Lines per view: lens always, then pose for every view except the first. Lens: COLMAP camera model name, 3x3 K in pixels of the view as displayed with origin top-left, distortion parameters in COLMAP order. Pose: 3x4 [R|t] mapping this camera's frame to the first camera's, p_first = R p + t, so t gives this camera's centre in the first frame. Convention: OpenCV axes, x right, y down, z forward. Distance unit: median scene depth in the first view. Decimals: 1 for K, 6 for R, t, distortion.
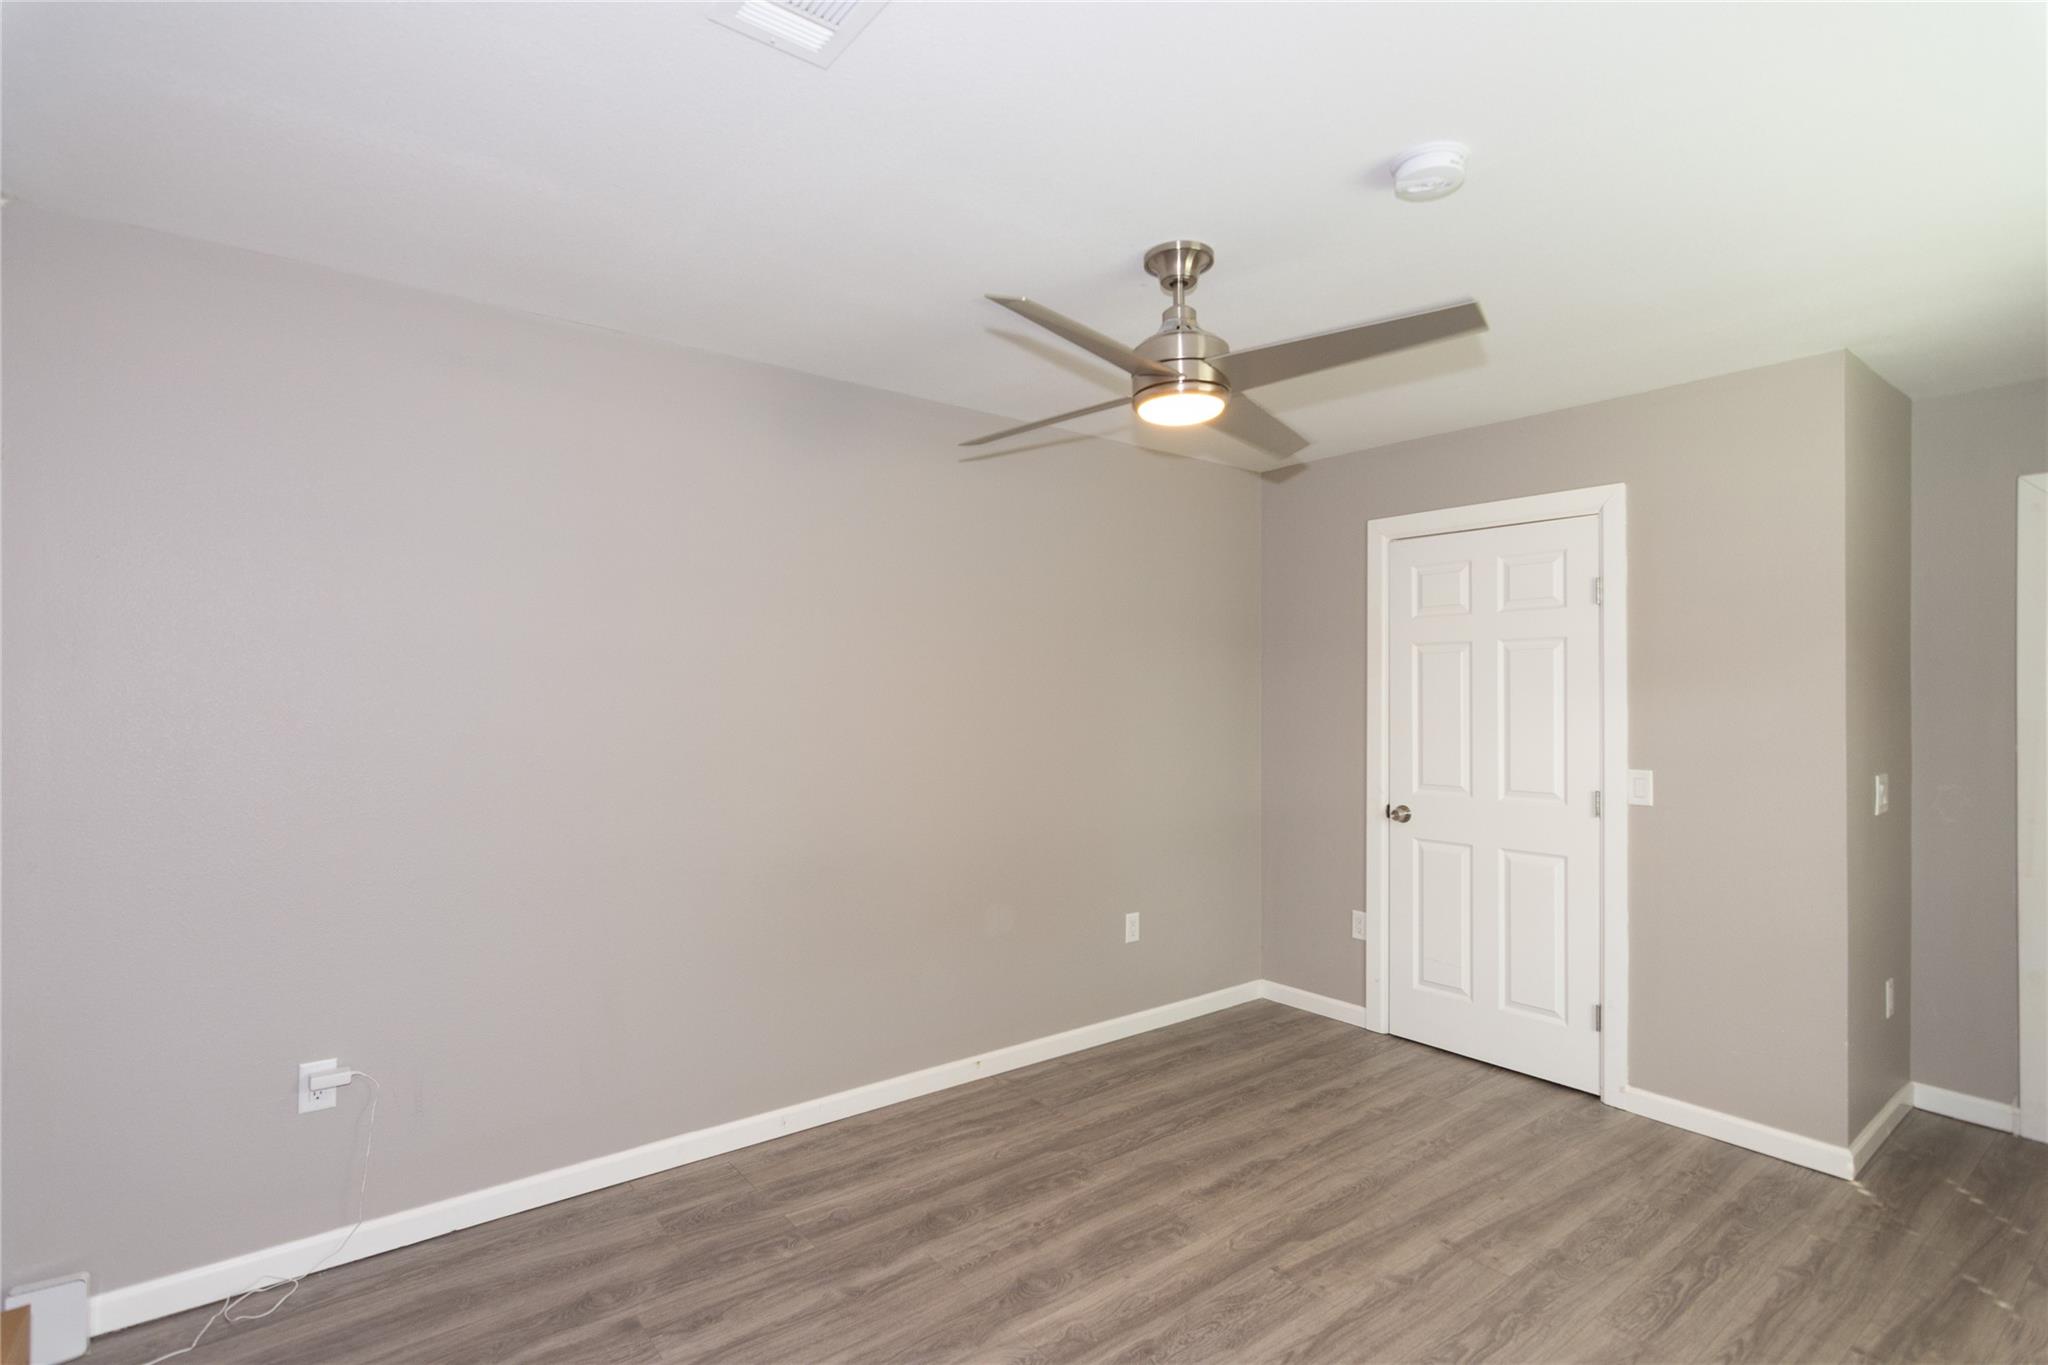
lens RADIAL K [[1016.0, 0, 1021.3], [0, 1016.0, 690.5], [0, 0, 1]] dist [-0.004332, 0.001264]
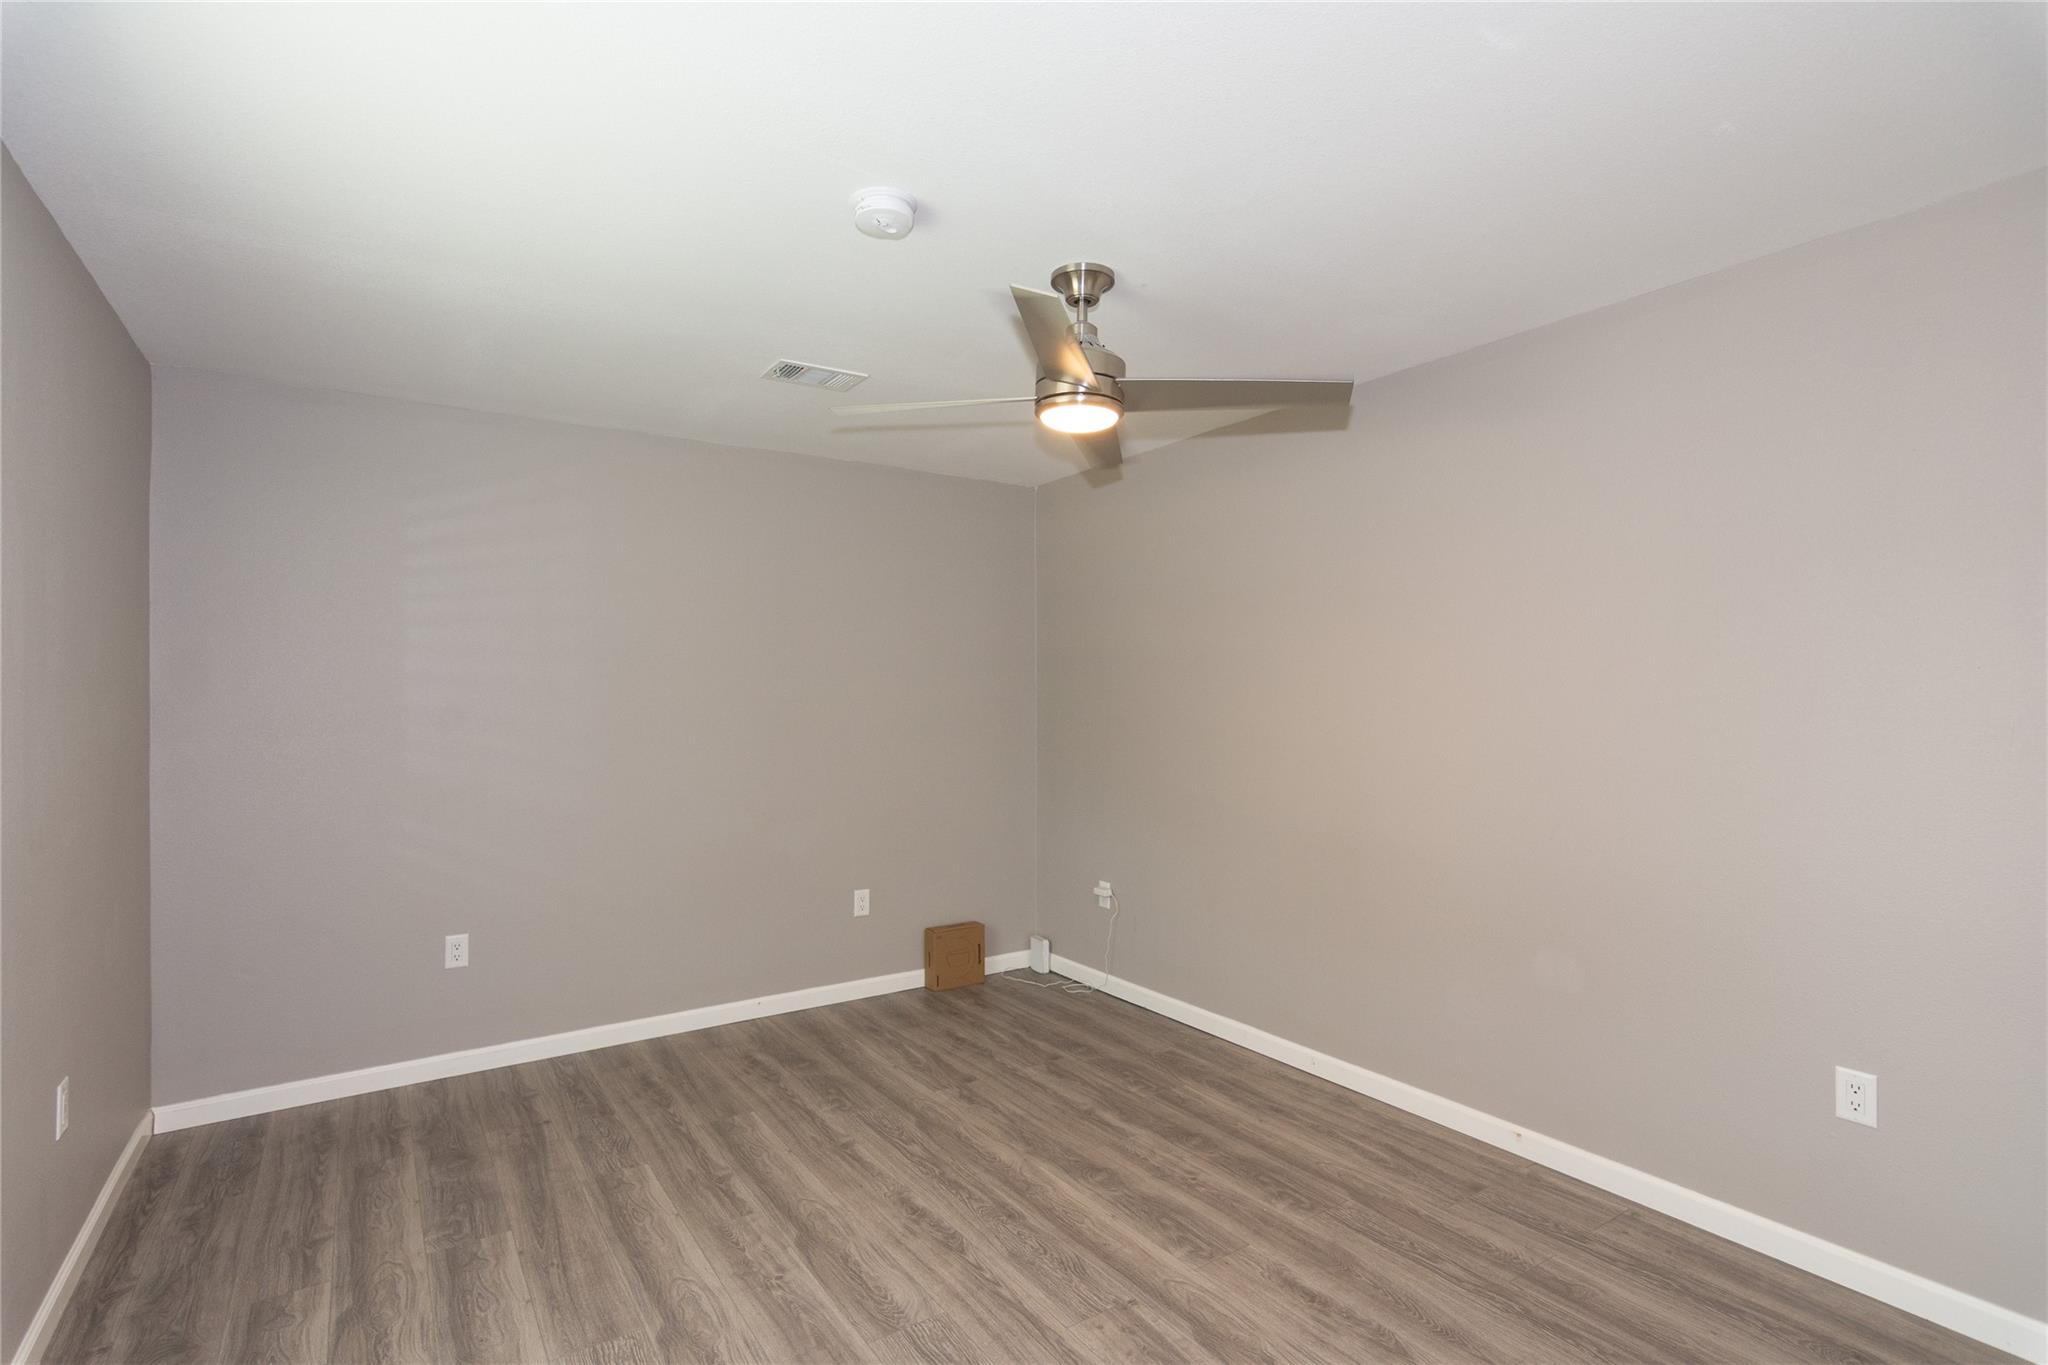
lens RADIAL K [[1016.0, 0, 1021.3], [0, 1016.0, 690.5], [0, 0, 1]] dist [-0.004332, 0.001264]
pose [[-0.096981, -0.008472, -0.995250, 1.052576], [0.003309, 0.999955, -0.008835, 0.016060], [0.995281, -0.004150, -0.096948, 0.877314]]
